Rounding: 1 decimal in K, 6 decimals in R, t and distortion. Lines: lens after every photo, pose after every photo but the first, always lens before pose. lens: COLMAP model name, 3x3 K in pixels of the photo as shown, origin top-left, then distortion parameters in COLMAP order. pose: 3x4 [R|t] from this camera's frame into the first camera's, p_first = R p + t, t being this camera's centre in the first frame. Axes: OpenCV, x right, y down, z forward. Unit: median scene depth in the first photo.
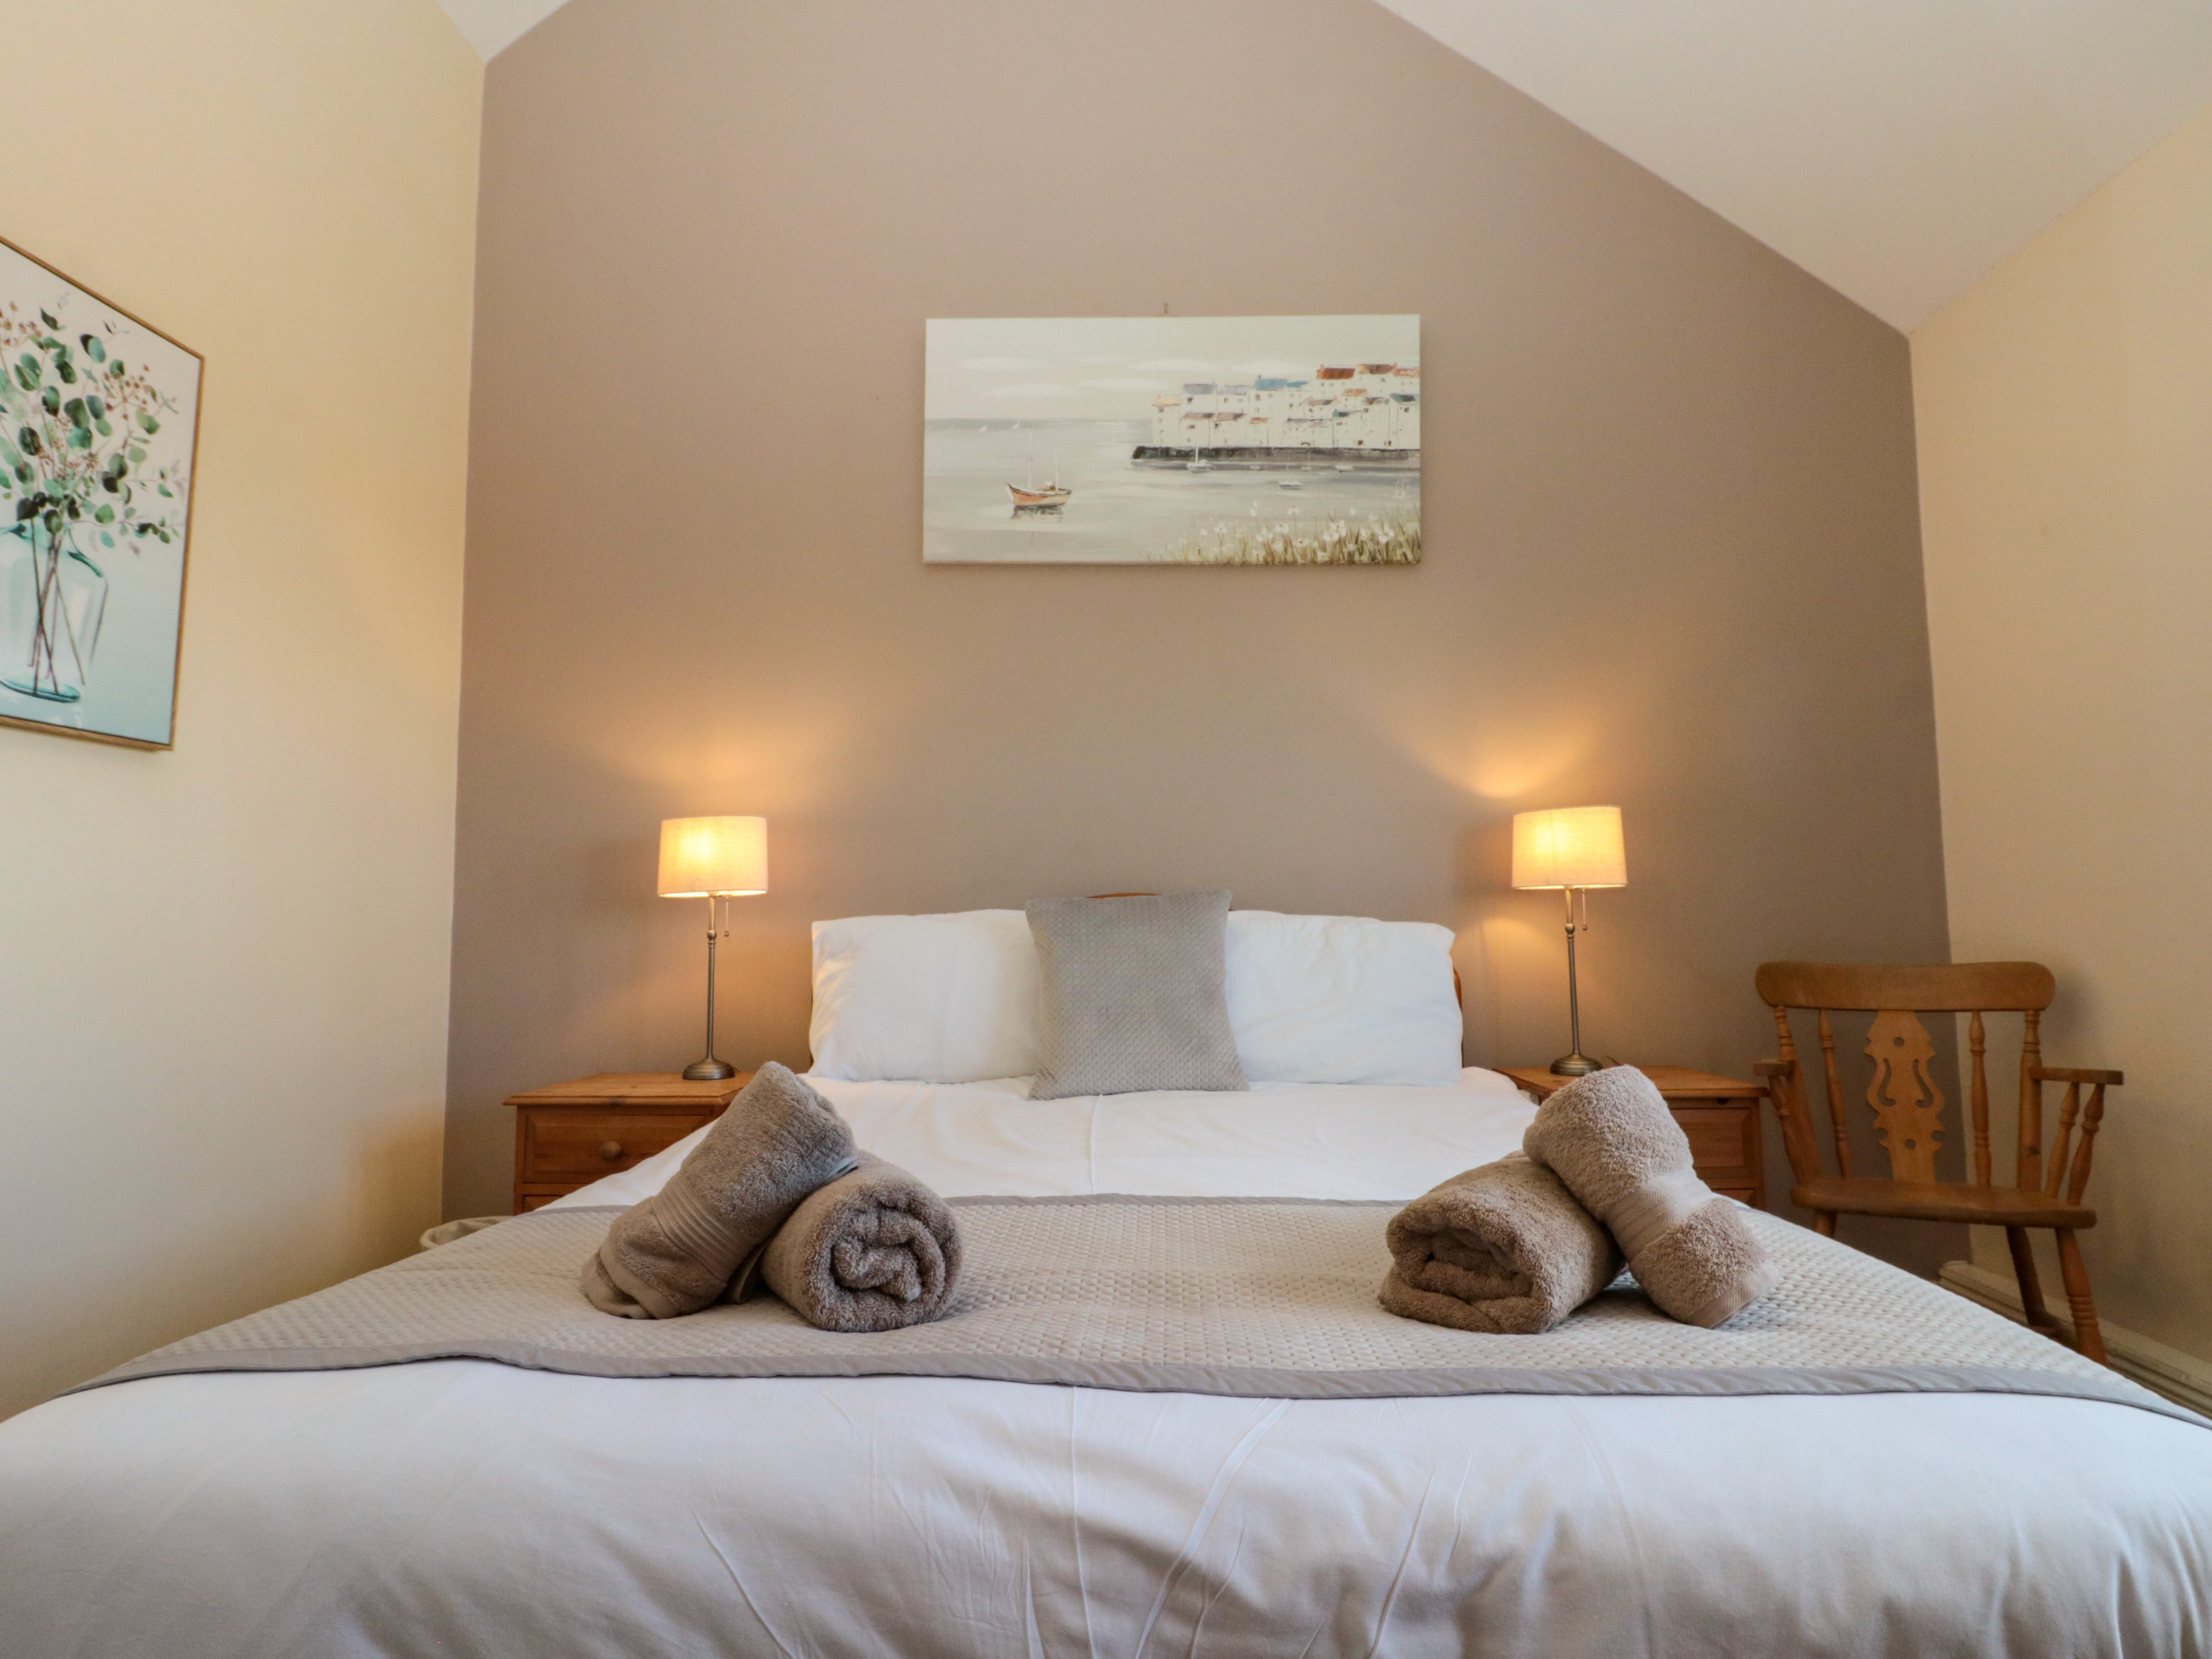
lens RADIAL K [[1196.3, 0, 1106.0], [0, 1196.3, 829.5], [0, 0, 1]] dist [0.004905, -0.016778]
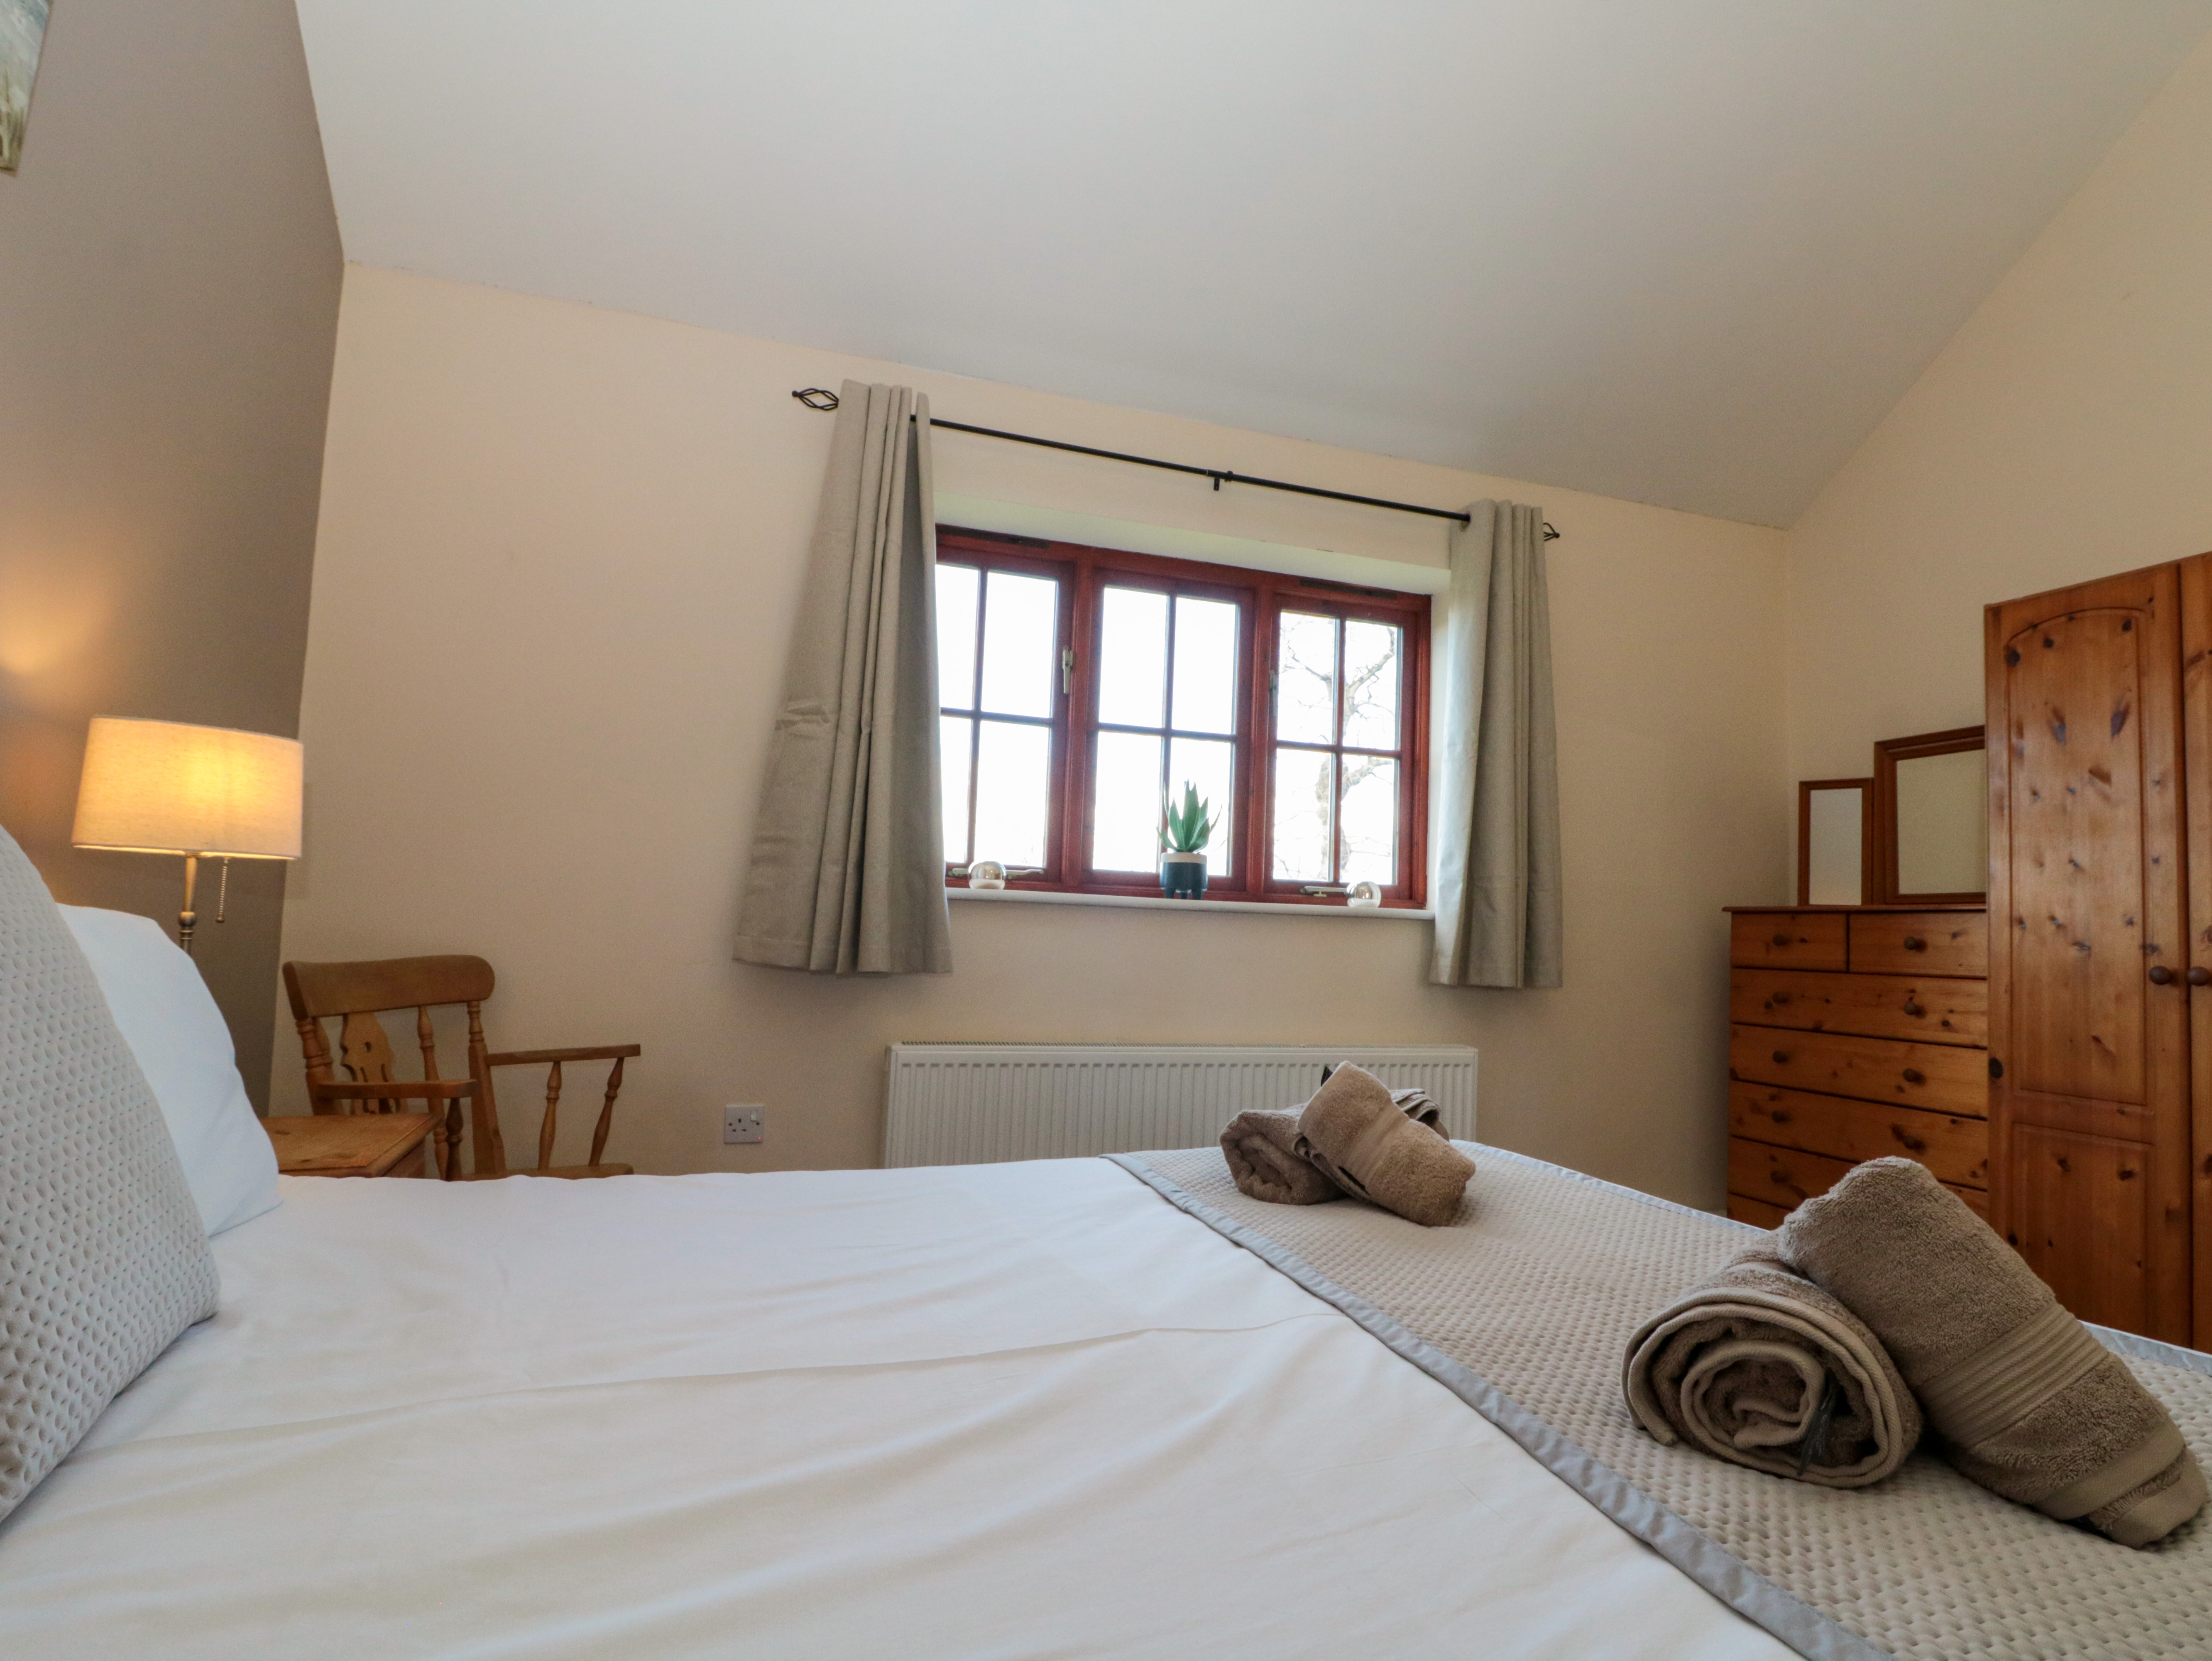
lens RADIAL K [[1168.0, 0, 1104.4], [0, 1168.0, 835.2], [0, 0, 1]] dist [0.002143, -0.012498]
pose [[-0.340008, 0.065495, 0.938139, -0.330378], [-0.105227, 0.988658, -0.107159, 0.049202], [-0.934517, -0.135152, -0.329260, 0.707289]]
